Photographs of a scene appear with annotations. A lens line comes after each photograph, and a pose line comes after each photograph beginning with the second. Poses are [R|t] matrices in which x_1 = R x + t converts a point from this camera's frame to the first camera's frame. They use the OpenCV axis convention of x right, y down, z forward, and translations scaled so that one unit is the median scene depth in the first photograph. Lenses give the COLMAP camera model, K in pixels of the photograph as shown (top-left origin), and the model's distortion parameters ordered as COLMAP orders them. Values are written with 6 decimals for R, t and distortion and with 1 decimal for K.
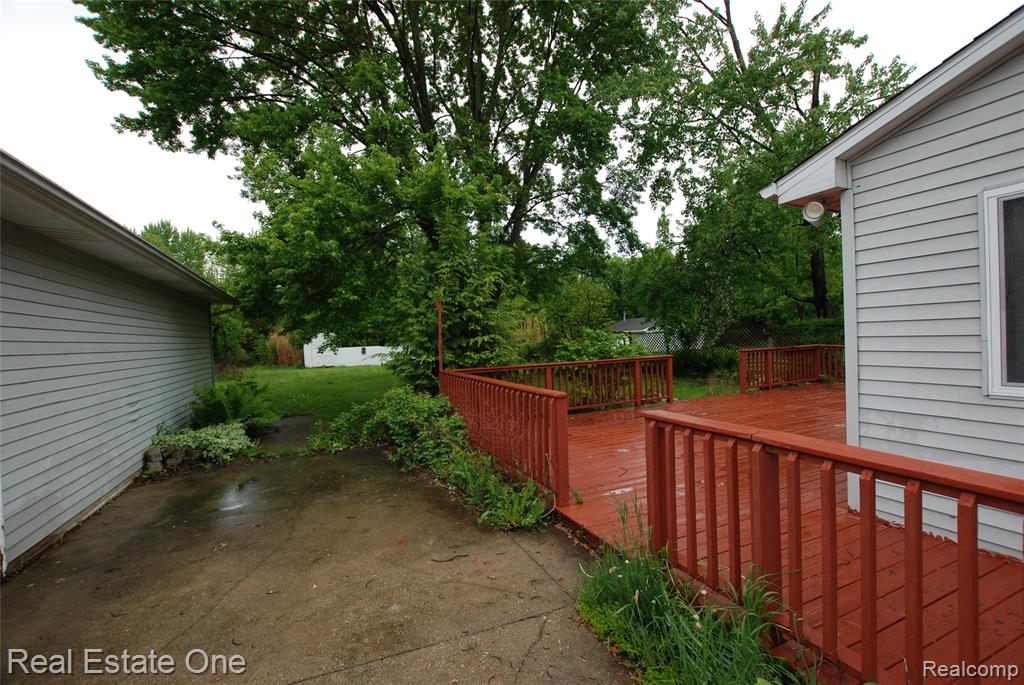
lens RADIAL K [[446.6, 0, 512.0], [0, 446.6, 342.5], [0, 0, 1]] dist [-0.032790, -0.000027]
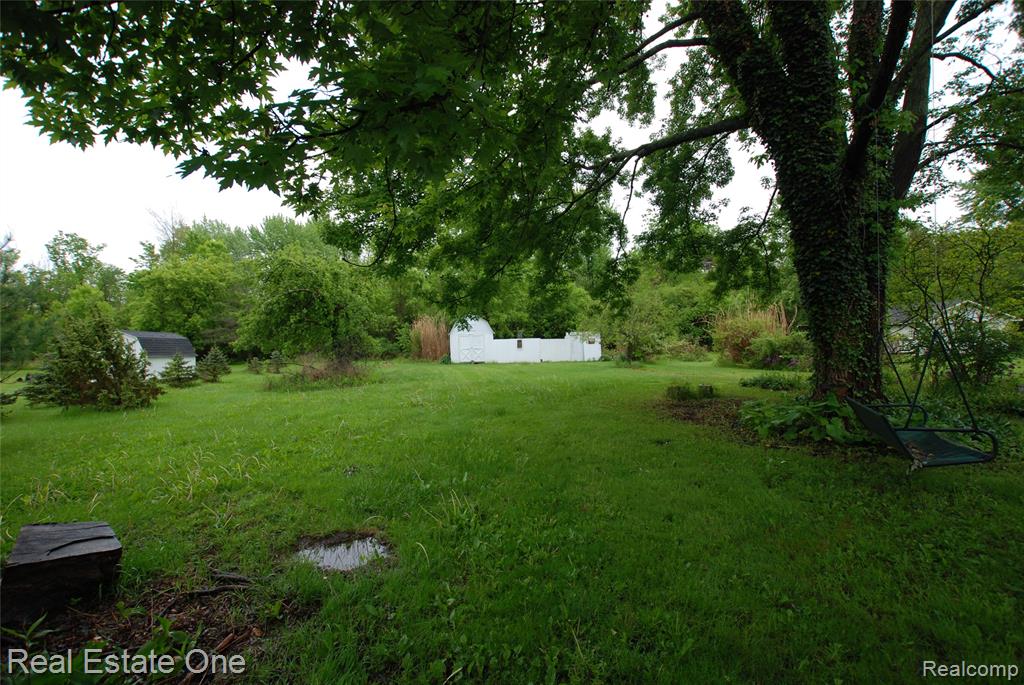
lens RADIAL K [[446.6, 0, 512.0], [0, 446.6, 342.5], [0, 0, 1]] dist [-0.032790, -0.000027]
pose [[0.952550, 0.021849, -0.303598, -0.169319], [-0.017955, 0.999717, 0.015614, 0.006531], [0.303853, -0.009422, 0.952672, 0.383842]]
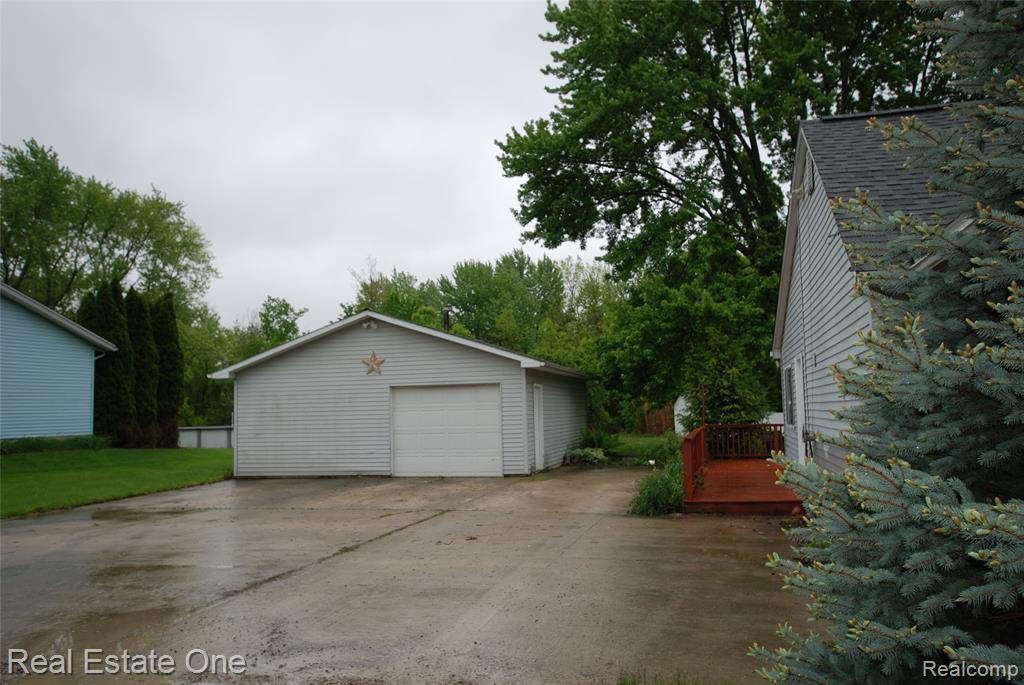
lens RADIAL K [[830.5, 0, 512.0], [0, 830.5, 342.5], [0, 0, 1]] dist [0.010626, 0.011293]
pose [[0.787755, -0.025833, -0.615447, 0.321813], [-0.021656, 0.997341, -0.069583, -0.004444], [0.615608, 0.068142, 0.785101, -0.517997]]
